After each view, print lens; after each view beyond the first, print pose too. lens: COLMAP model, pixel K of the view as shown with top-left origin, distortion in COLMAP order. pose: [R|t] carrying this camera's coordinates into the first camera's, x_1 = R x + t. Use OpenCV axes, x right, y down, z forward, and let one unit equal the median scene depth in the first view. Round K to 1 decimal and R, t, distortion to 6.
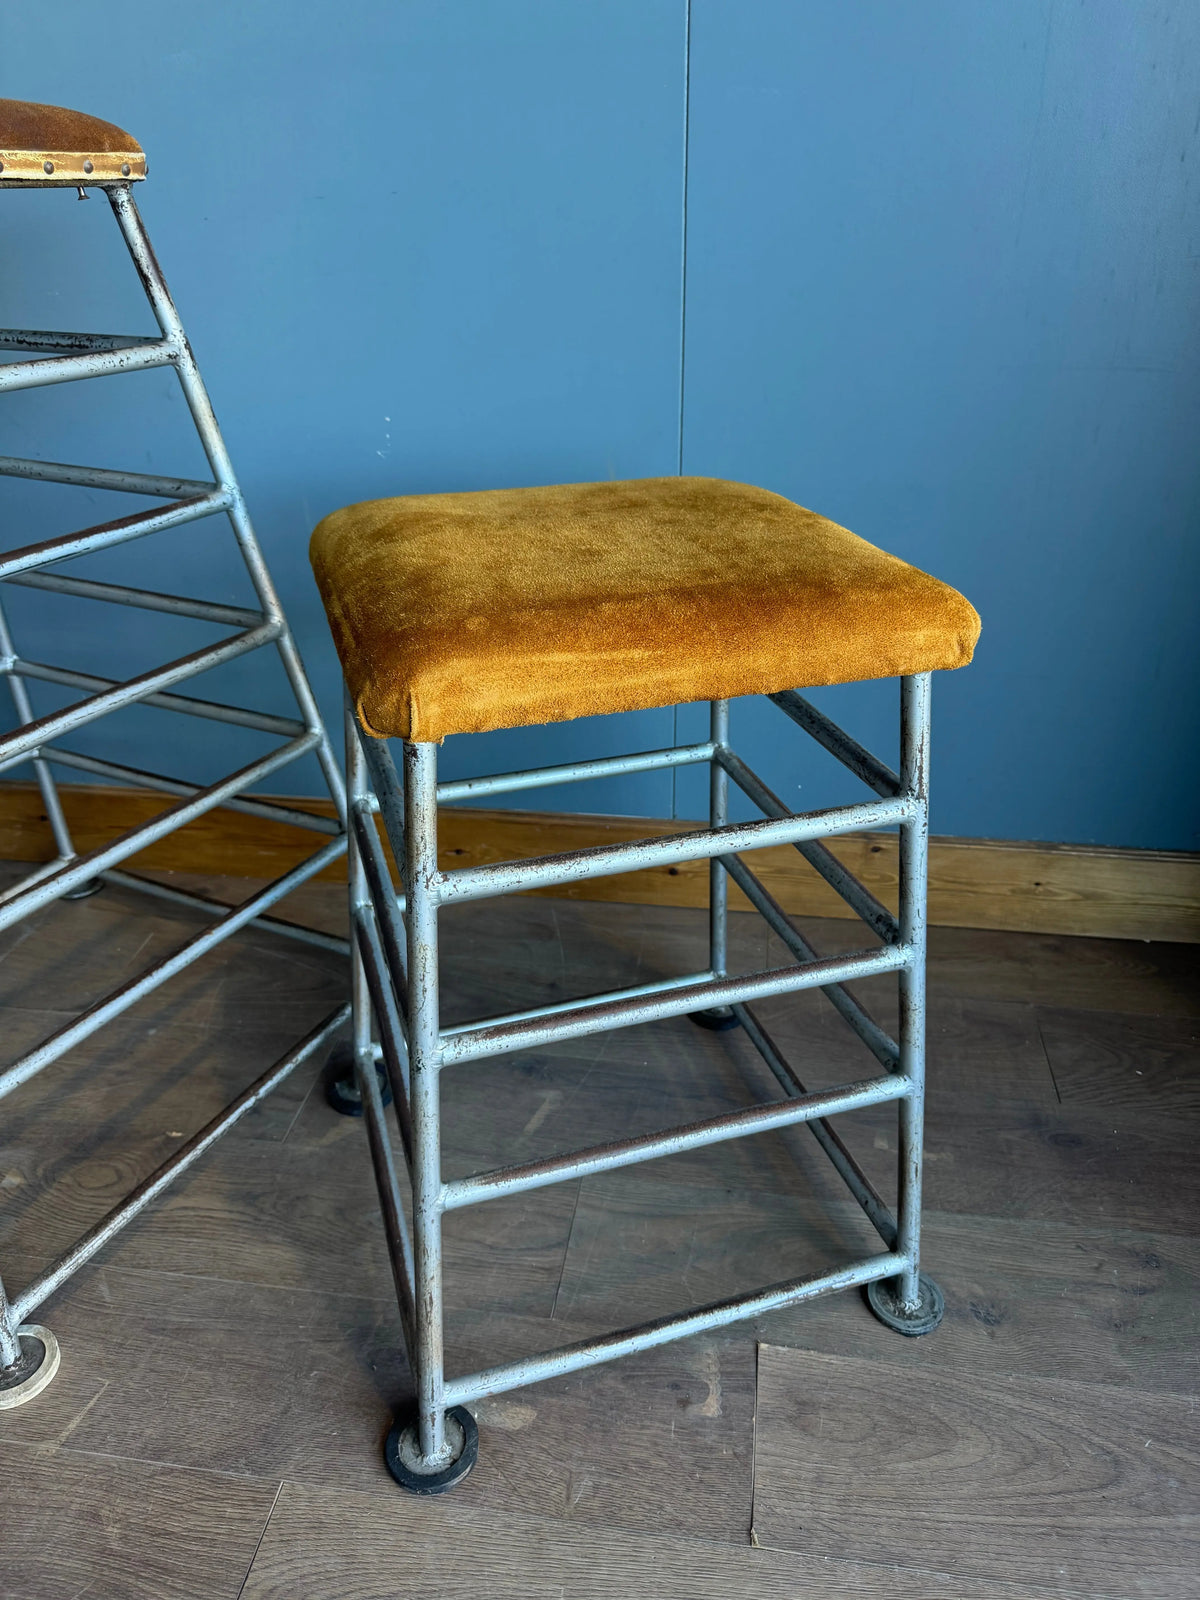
lens RADIAL K [[1150.0, 0, 594.5], [0, 1150.0, 812.0], [0, 0, 1]] dist [0.032312, -0.028228]
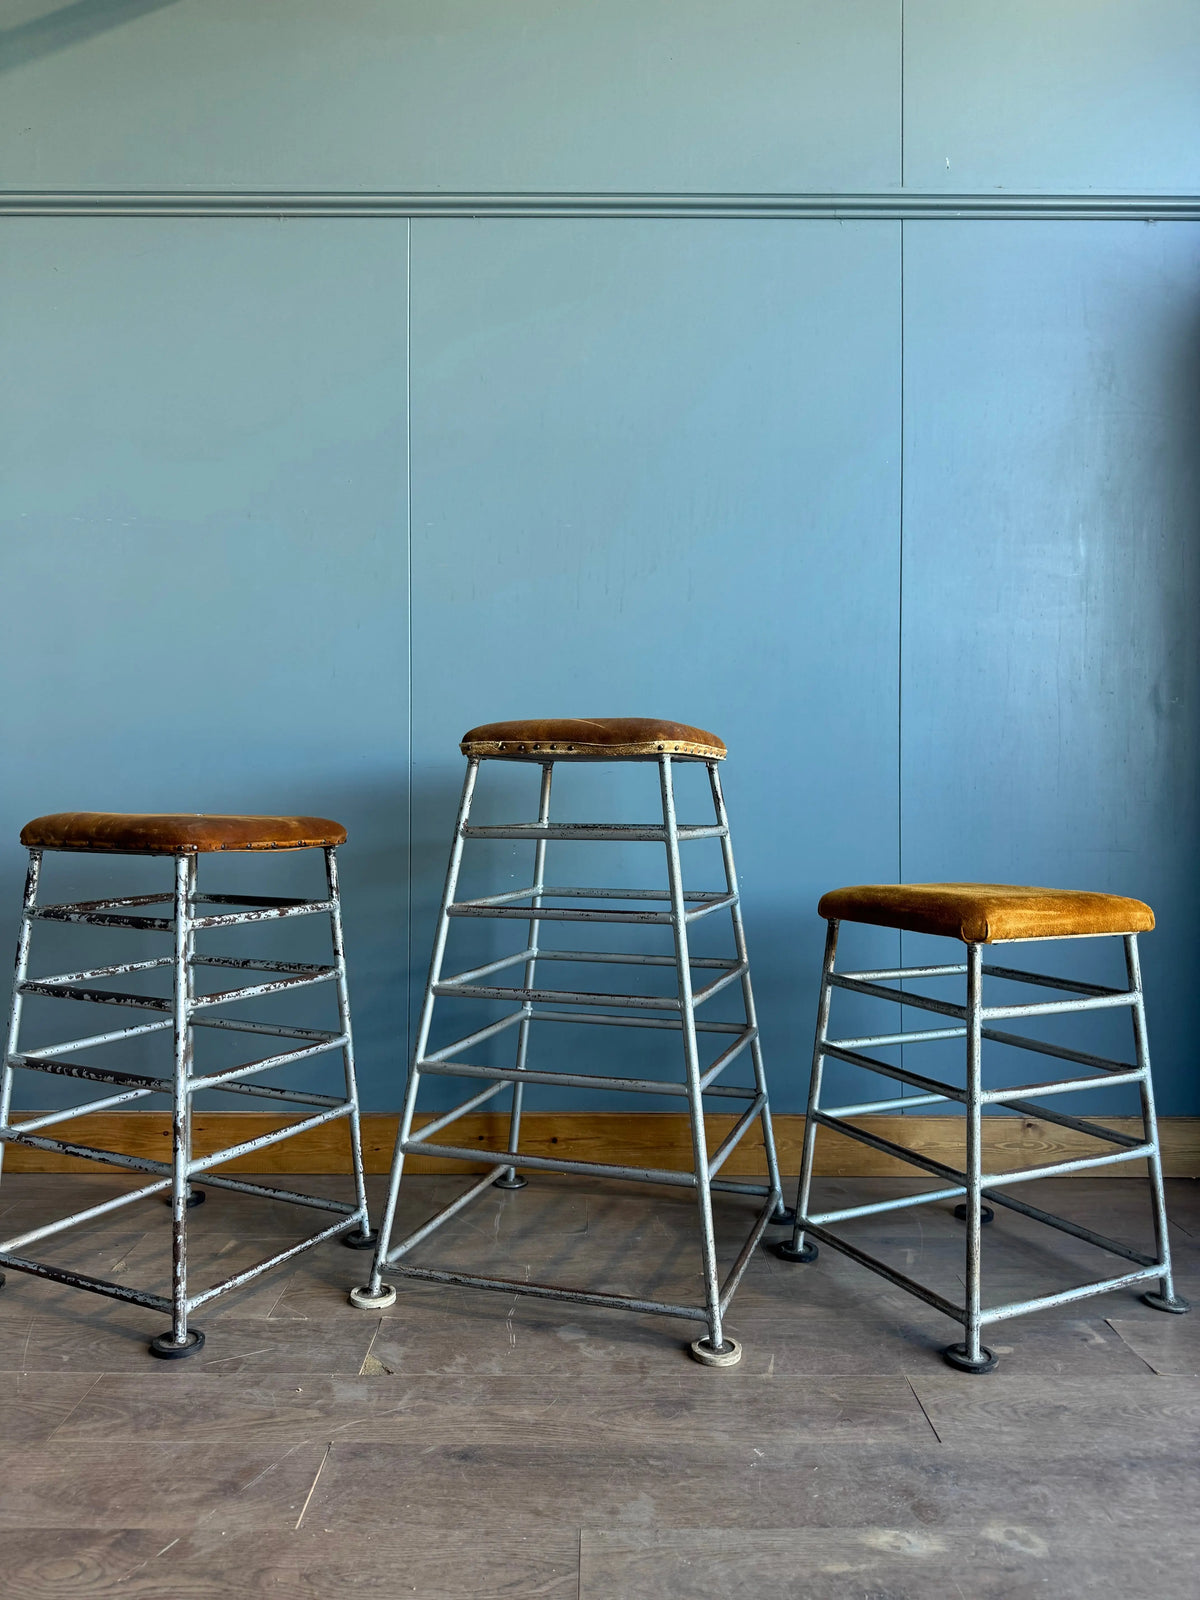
lens RADIAL K [[1150.0, 0, 604.6], [0, 1150.0, 774.9], [0, 0, 1]] dist [0.032312, -0.028228]
pose [[0.987272, 0.022503, 0.157443, -0.929518], [0.057774, 0.871571, -0.486853, 0.544247], [-0.148178, 0.489753, 0.859177, -0.858779]]
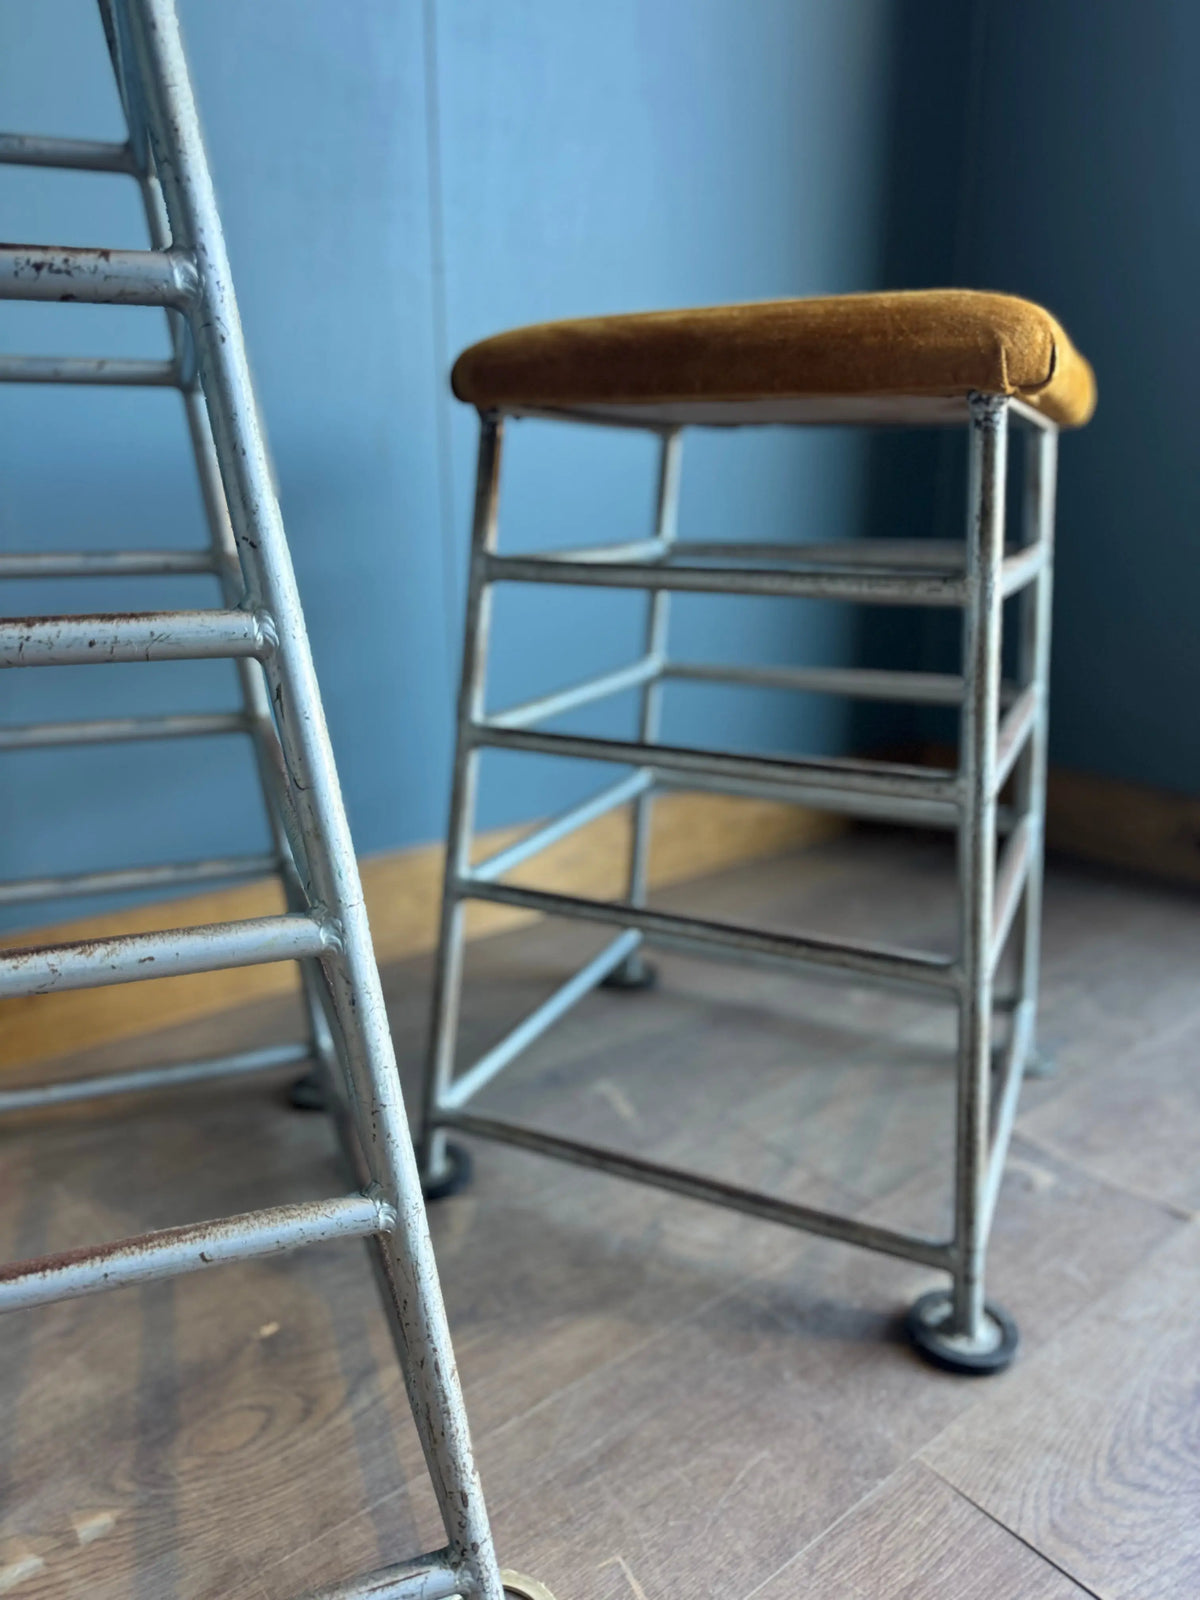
lens RADIAL K [[1150.0, 0, 601.2], [0, 1150.0, 793.9], [0, 0, 1]] dist [0.032312, -0.028228]
pose [[0.670135, -0.172782, 0.721848, -0.782459], [0.340816, 0.935572, -0.092462, 0.149940], [-0.659366, 0.307979, 0.685847, 0.424607]]
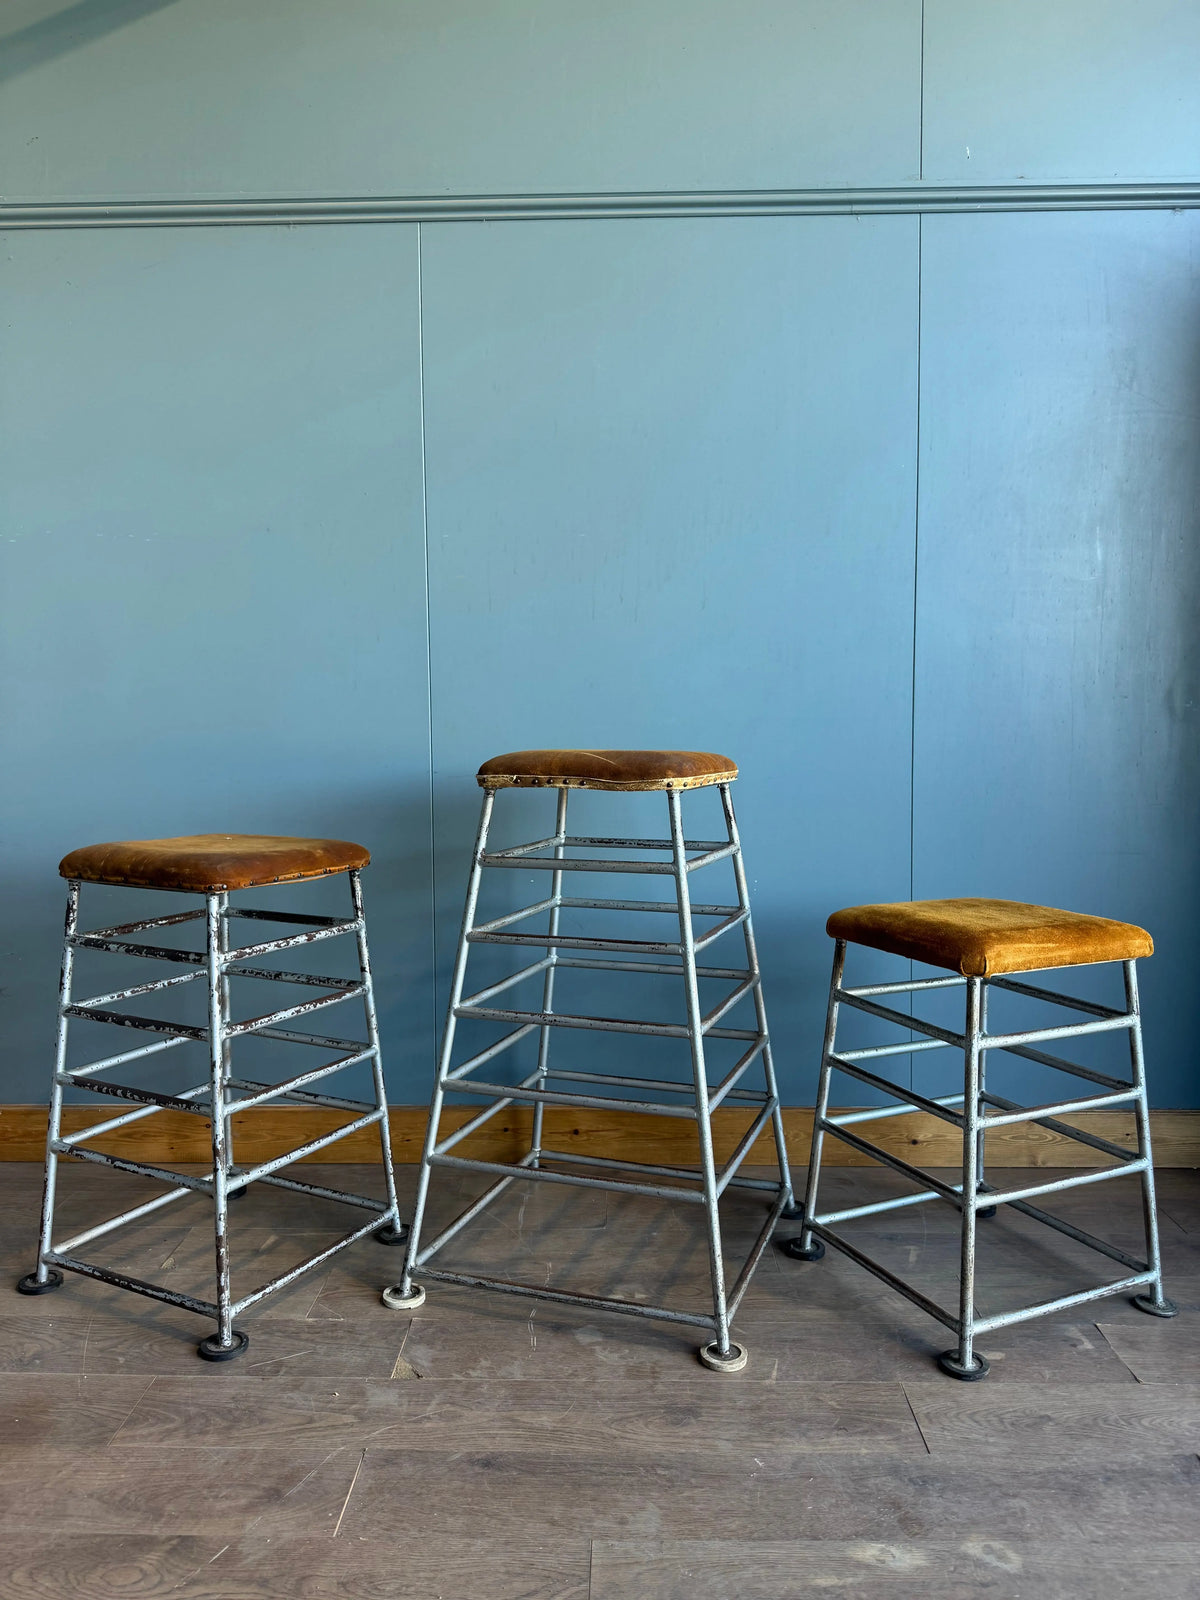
lens RADIAL K [[1150.0, 0, 605.8], [0, 1150.0, 787.4], [0, 0, 1]] dist [0.032312, -0.028228]
pose [[0.991236, 0.003613, 0.132057, -0.907090], [0.052922, 0.905048, -0.422004, 0.414047], [-0.121043, 0.425294, 0.896925, -0.991518]]
